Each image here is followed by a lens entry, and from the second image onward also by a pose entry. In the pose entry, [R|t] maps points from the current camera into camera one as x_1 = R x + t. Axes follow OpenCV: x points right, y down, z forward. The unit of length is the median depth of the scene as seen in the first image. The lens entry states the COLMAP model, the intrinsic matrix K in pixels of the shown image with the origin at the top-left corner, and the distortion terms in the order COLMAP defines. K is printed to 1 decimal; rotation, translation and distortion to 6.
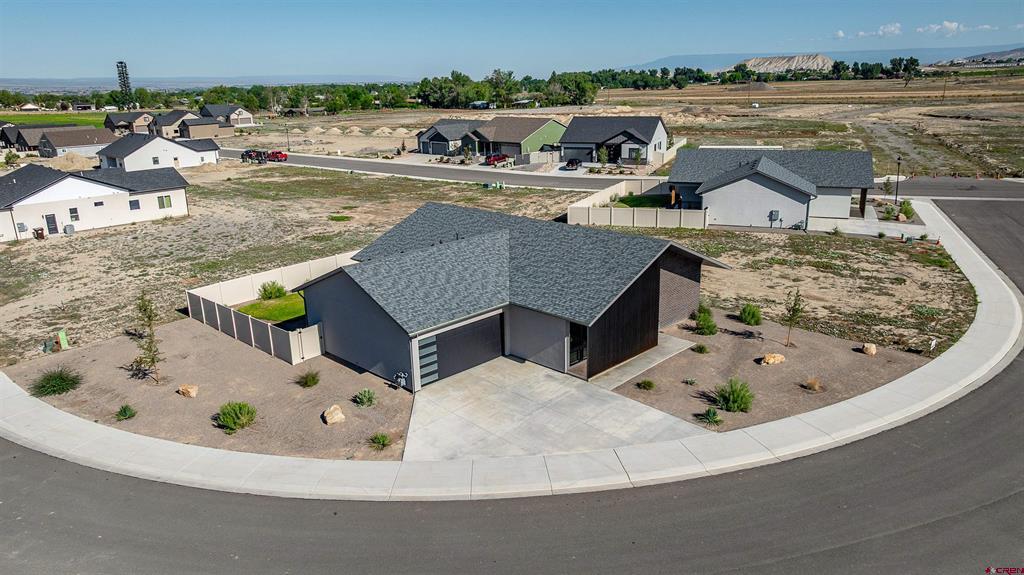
lens RADIAL K [[725.6, 0, 512.0], [0, 725.6, 287.5], [0, 0, 1]] dist [-0.019083, 0.001213]
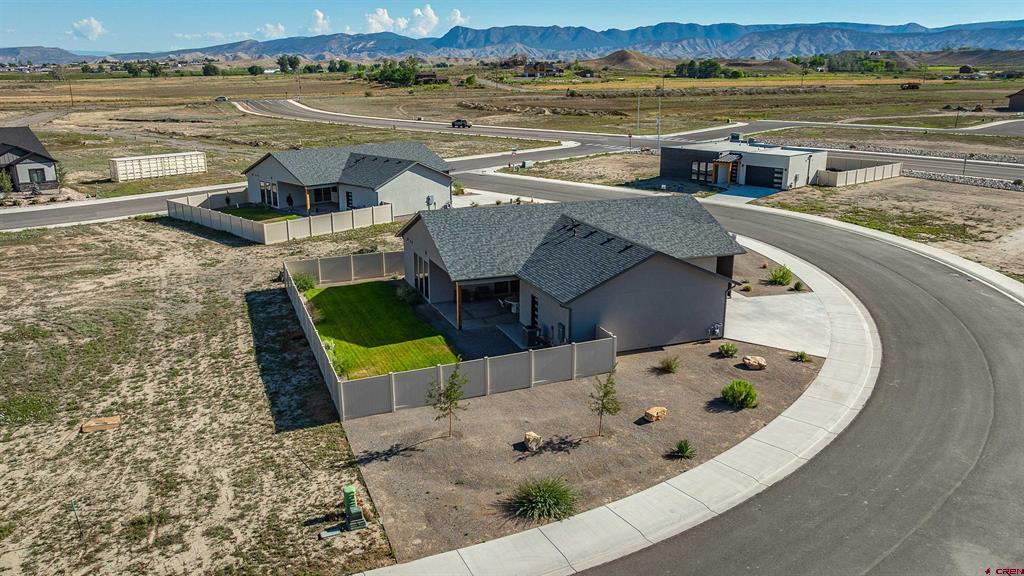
lens RADIAL K [[795.5, 0, 533.1], [0, 795.5, 290.2], [0, 0, 1]] dist [-0.019801, -0.004870]
pose [[0.381619, -0.222608, 0.897114, -0.551485], [0.246298, 0.959965, 0.133432, -0.070381], [-0.890901, 0.170037, 0.421169, 0.282962]]
